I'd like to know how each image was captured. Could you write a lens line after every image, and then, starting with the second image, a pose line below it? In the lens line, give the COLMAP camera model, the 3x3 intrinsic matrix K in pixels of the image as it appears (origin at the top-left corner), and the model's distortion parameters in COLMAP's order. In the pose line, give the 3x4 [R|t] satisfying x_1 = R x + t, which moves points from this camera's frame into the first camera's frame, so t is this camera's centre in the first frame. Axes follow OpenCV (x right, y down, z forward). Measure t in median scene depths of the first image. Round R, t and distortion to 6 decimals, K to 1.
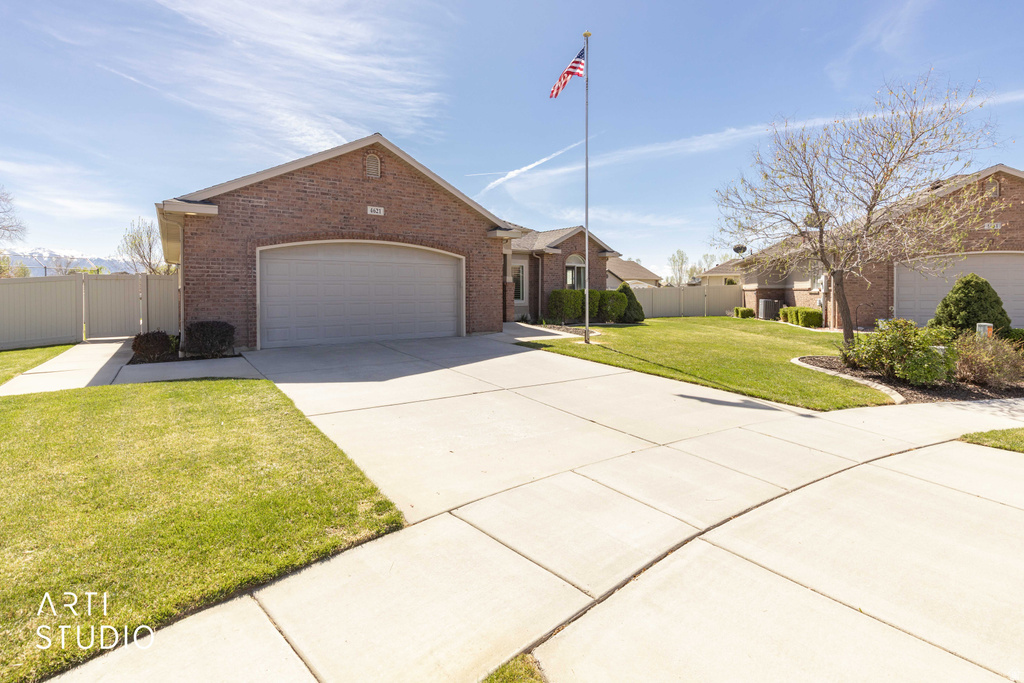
lens RADIAL K [[503.2, 0, 516.0], [0, 503.2, 298.1], [0, 0, 1]] dist [0.012103, -0.000106]
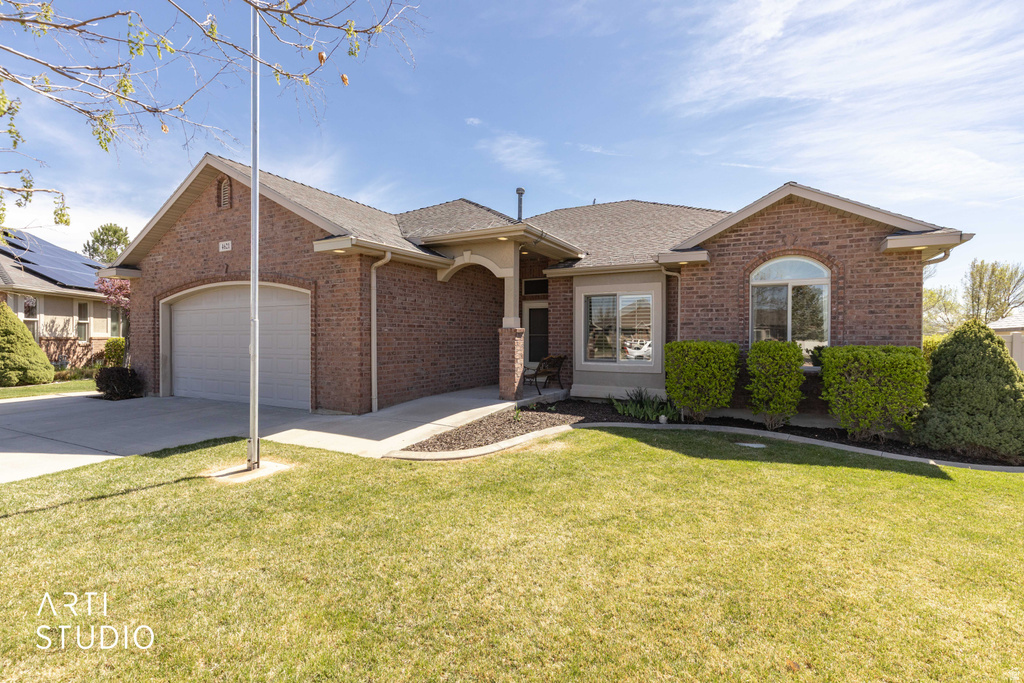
lens RADIAL K [[470.0, 0, 514.8], [0, 470.0, 332.7], [0, 0, 1]] dist [0.009779, -0.000176]
pose [[0.448868, -0.006413, -0.893575, 0.575246], [-0.013893, 0.999803, -0.014154, -0.023551], [0.893490, 0.018768, 0.448691, 0.982129]]
